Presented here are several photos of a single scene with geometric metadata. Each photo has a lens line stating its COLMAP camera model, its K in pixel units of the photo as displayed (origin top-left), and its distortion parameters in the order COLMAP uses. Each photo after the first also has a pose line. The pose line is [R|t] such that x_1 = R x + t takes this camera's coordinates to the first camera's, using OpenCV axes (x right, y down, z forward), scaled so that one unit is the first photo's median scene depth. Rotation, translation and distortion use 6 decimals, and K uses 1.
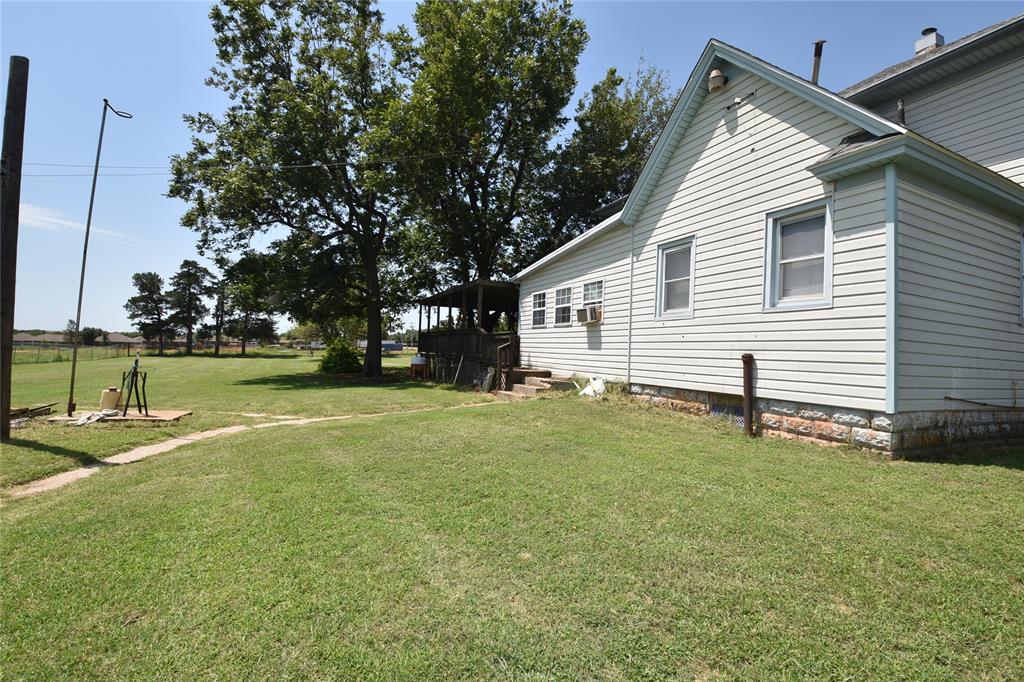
lens RADIAL K [[449.9, 0, 514.8], [0, 449.9, 339.9], [0, 0, 1]] dist [-0.004942, -0.013872]
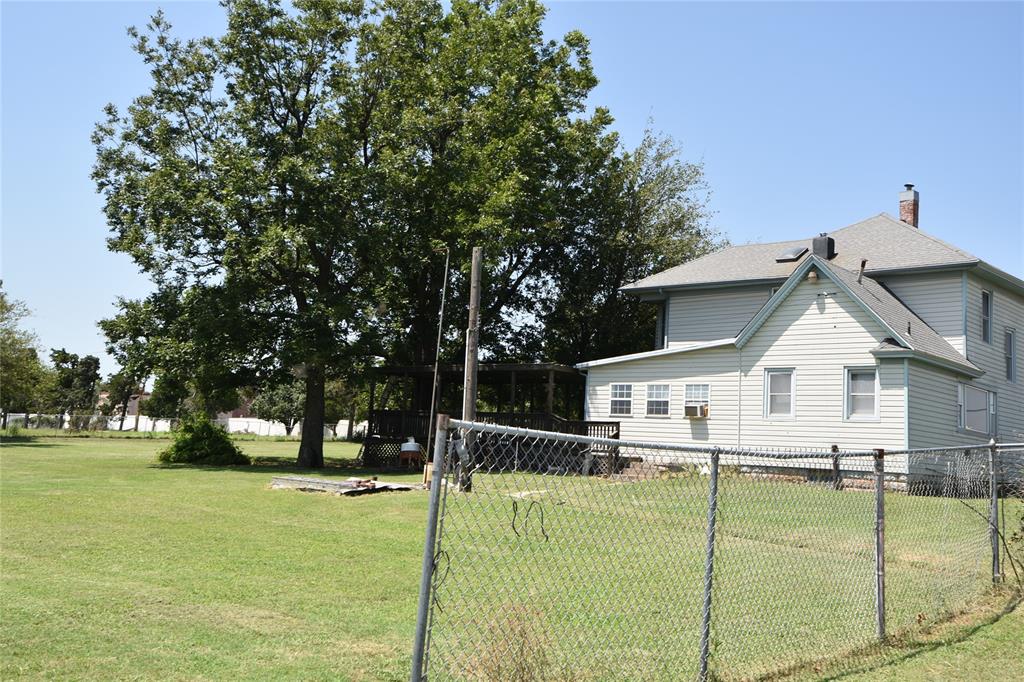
lens RADIAL K [[1000.9, 0, 514.2], [0, 1000.9, 330.9], [0, 0, 1]] dist [0.043561, 0.000000]
pose [[0.915240, 0.057248, 0.398822, -1.871690], [-0.027231, 0.996380, -0.080532, -0.052165], [-0.401989, 0.062846, 0.913485, -1.782613]]
